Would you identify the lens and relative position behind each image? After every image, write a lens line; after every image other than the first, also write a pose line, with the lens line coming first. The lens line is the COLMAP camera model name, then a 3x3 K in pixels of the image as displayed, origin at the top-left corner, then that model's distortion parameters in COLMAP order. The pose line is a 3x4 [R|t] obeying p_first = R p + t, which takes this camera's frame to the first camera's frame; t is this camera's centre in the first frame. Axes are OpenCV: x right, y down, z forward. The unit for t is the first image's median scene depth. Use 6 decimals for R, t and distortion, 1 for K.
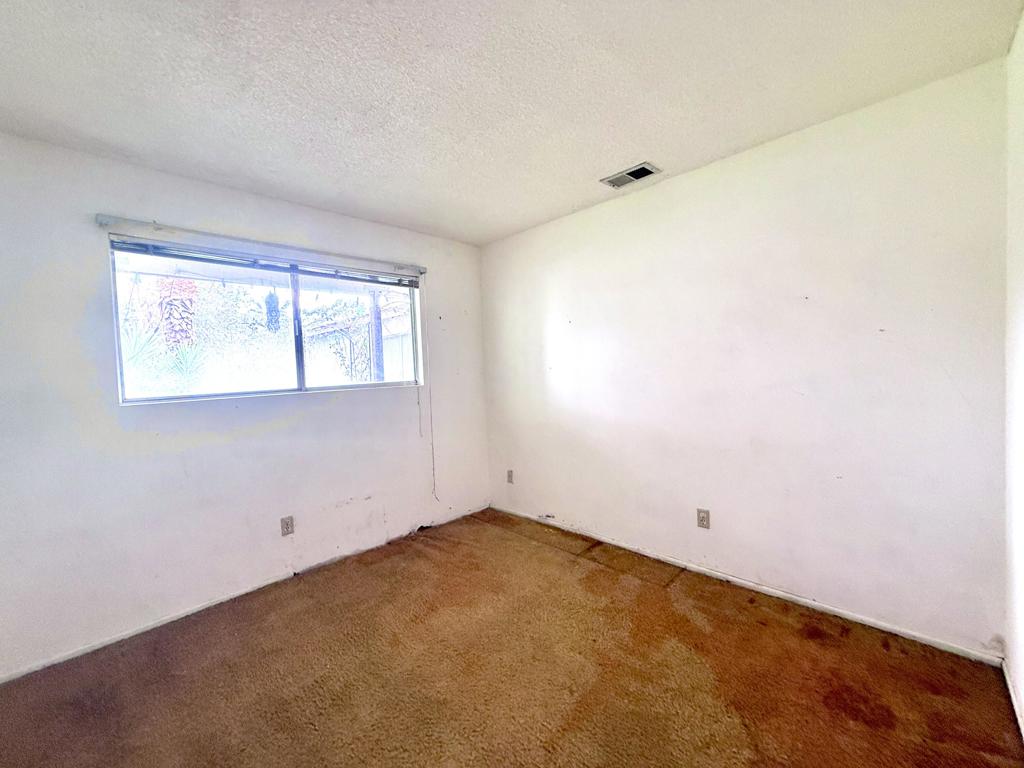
lens RADIAL K [[409.5, 0, 509.6], [0, 409.5, 382.9], [0, 0, 1]] dist [0.001210, 0.000265]
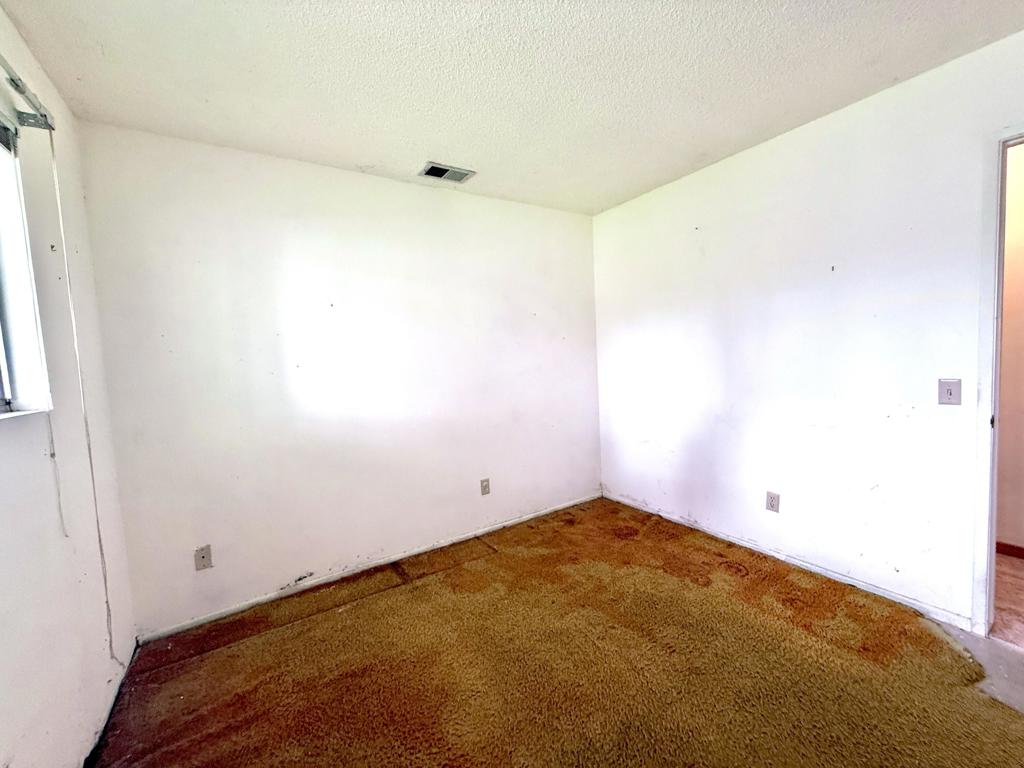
lens RADIAL K [[409.5, 0, 510.0], [0, 409.5, 385.4], [0, 0, 1]] dist [0.001210, 0.000265]
pose [[0.212264, -0.044275, 0.976209, -0.674223], [0.073589, 0.996861, 0.029211, 0.003523], [-0.974438, 0.065638, 0.214856, 0.650414]]
